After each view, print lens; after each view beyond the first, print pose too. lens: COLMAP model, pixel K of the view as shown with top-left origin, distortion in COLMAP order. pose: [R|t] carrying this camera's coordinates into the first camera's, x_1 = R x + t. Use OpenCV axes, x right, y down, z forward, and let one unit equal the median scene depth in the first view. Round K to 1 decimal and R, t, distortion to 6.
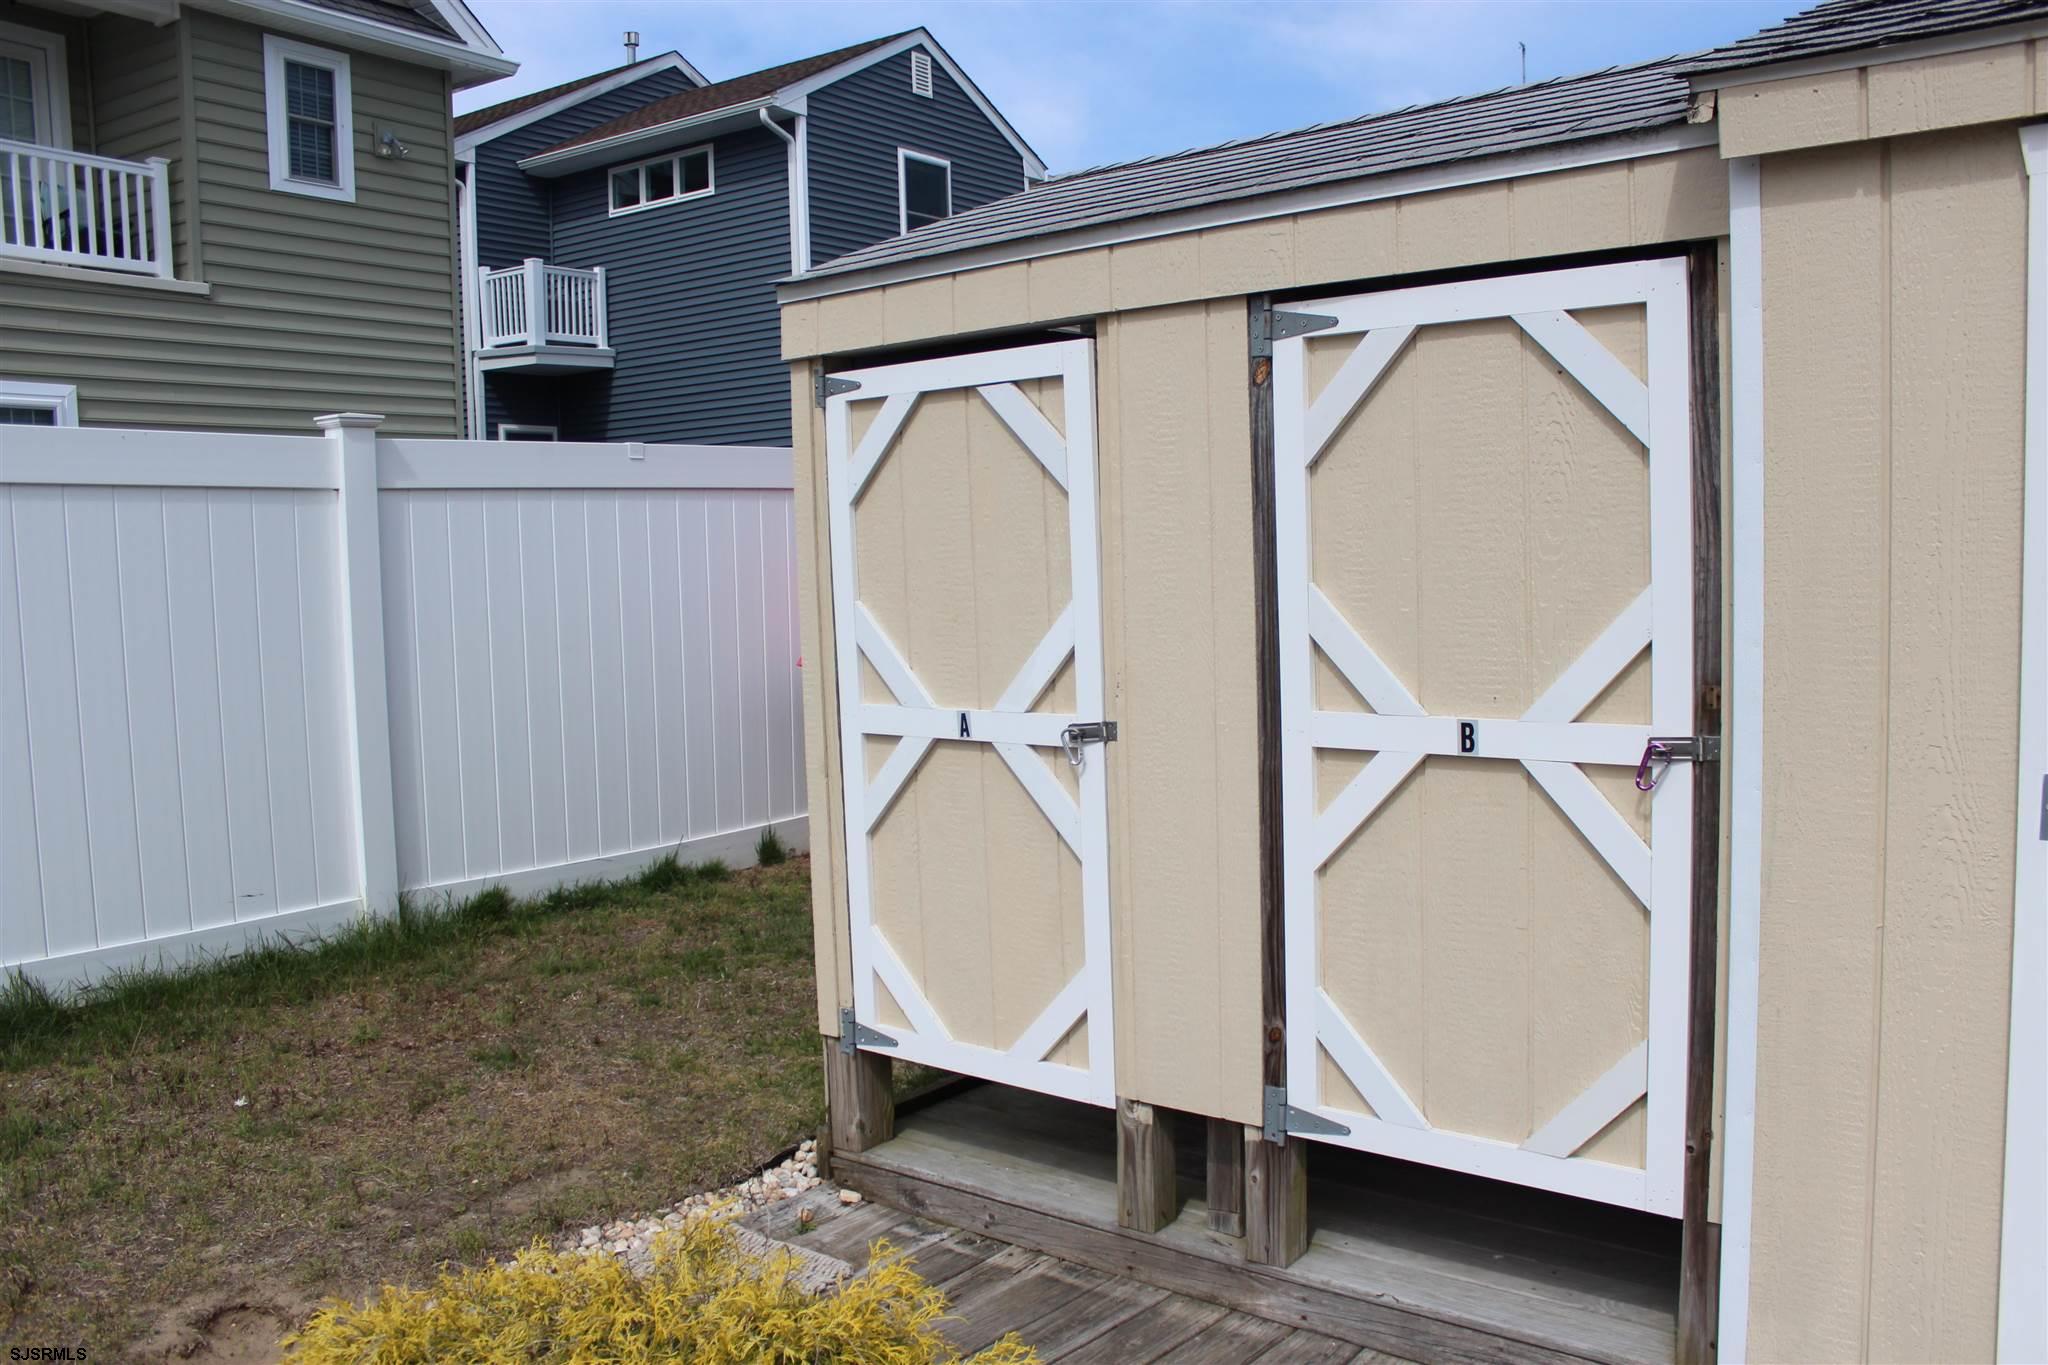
lens RADIAL K [[1703.2, 0, 1037.3], [0, 1703.2, 684.9], [0, 0, 1]] dist [-0.157957, 0.140134]
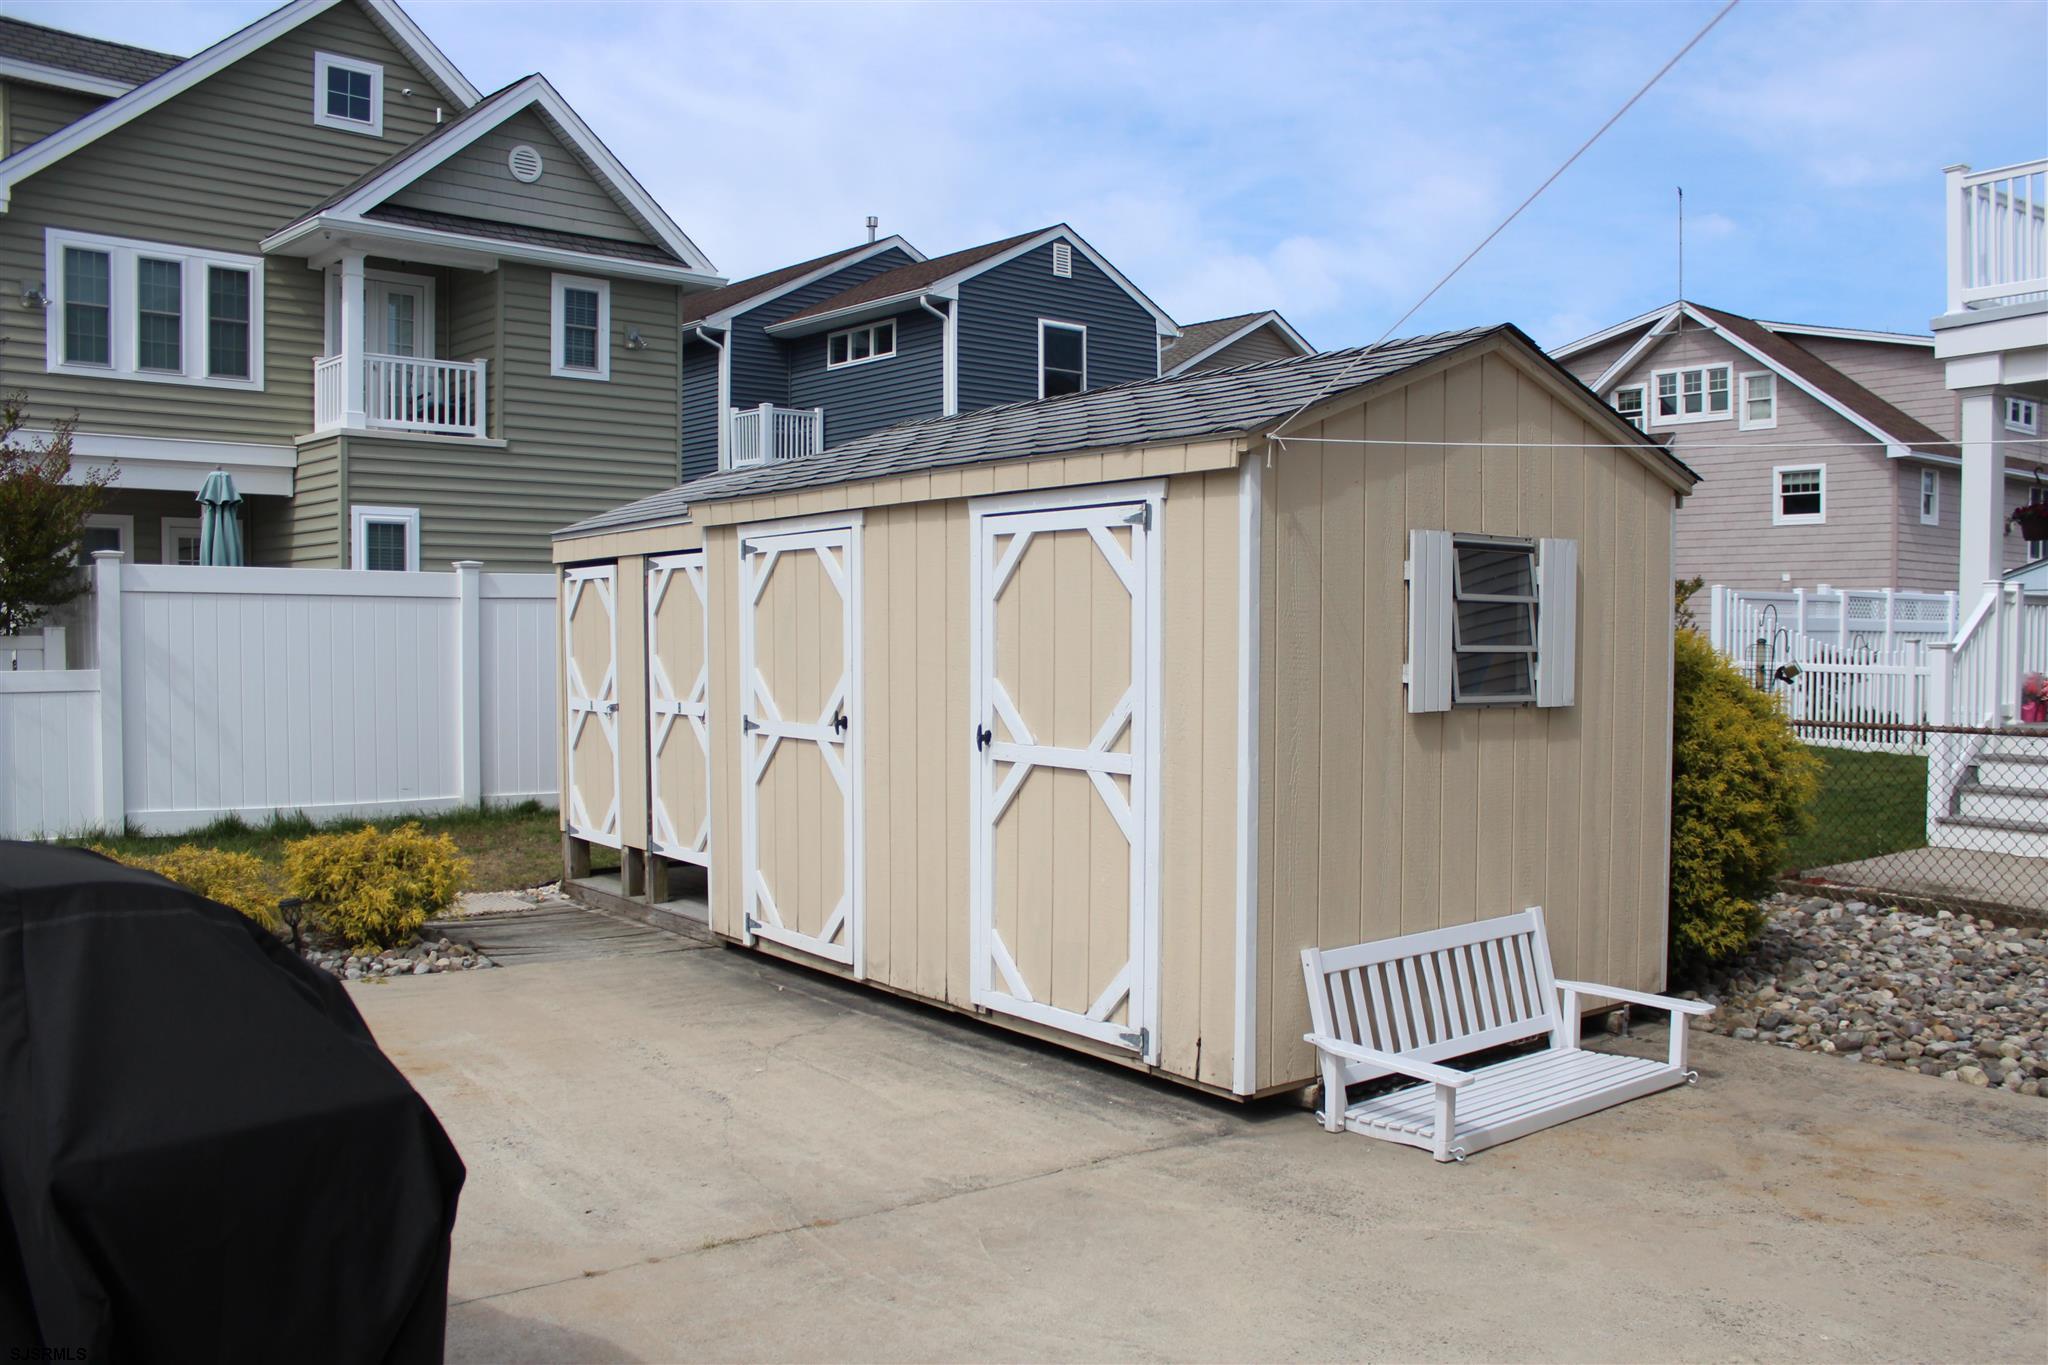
lens RADIAL K [[1618.2, 0, 1024.0], [0, 1618.2, 682.5], [0, 0, 1]] dist [-0.135684, -0.000811]
pose [[0.976214, 0.033135, -0.214262, 0.259323], [-0.042110, 0.998410, -0.037461, 0.011994], [0.212680, 0.045593, 0.976058, -0.291742]]
